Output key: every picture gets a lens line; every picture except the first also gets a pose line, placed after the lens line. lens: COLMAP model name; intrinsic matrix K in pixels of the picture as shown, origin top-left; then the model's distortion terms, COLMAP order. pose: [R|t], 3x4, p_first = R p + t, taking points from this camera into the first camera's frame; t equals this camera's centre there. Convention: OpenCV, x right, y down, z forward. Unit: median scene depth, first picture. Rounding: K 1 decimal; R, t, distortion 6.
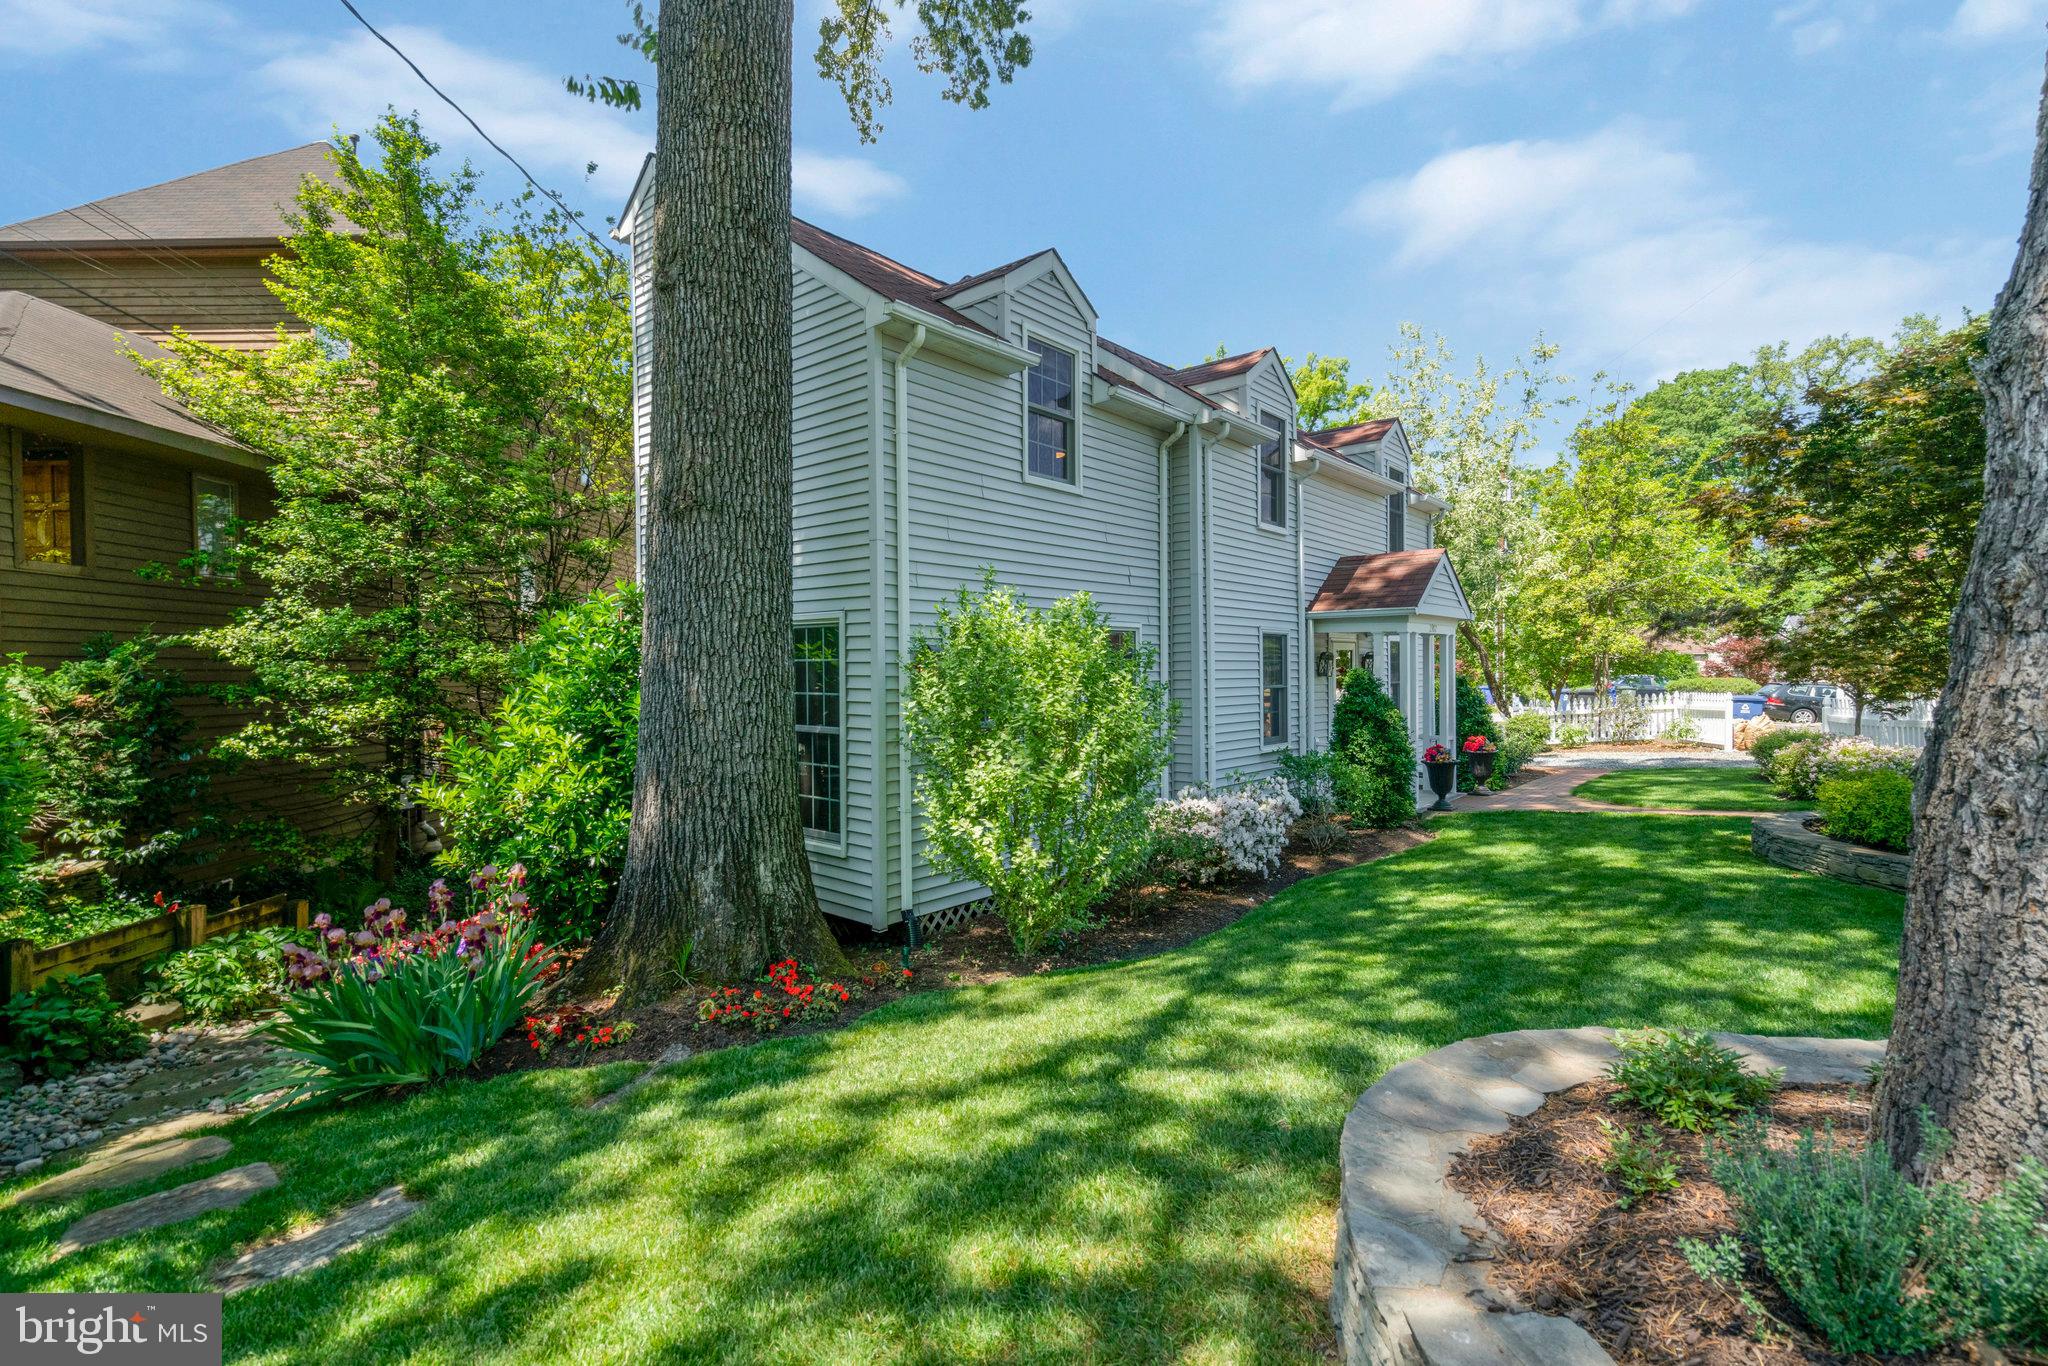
lens RADIAL K [[971.6, 0, 1024.0], [0, 971.6, 683.0], [0, 0, 1]] dist [0.019335, 0.000347]
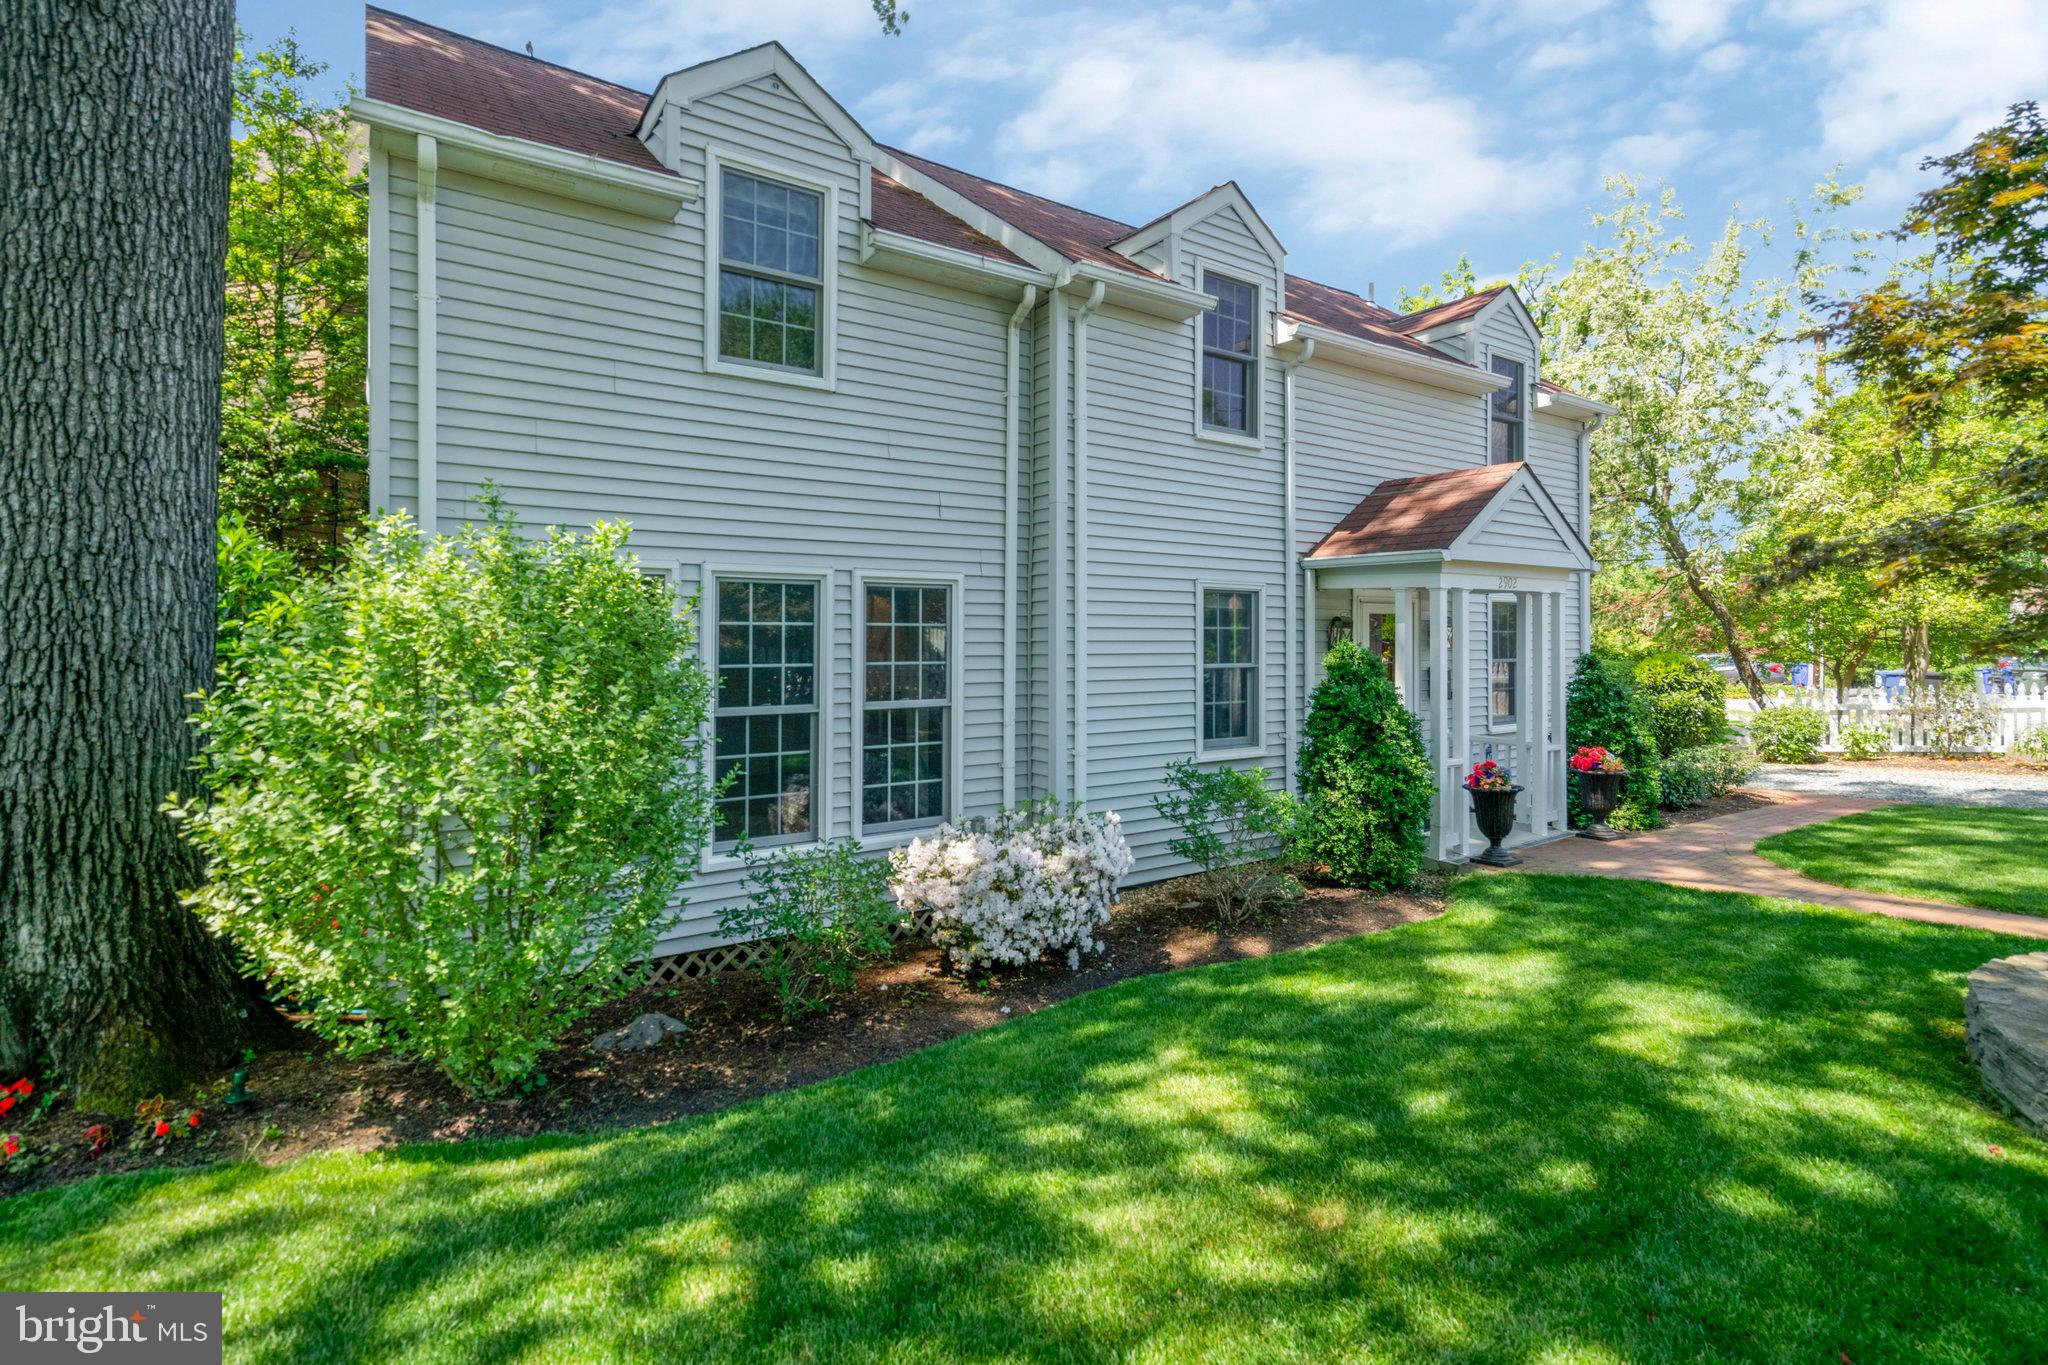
lens RADIAL K [[919.9, 0, 1021.6], [0, 919.9, 639.9], [0, 0, 1]] dist [0.001650, 0.000456]
pose [[0.953092, 0.011226, -0.302471, 0.317079], [-0.013741, 0.999886, -0.006189, -0.009108], [0.302368, 0.010055, 0.953138, 0.331298]]
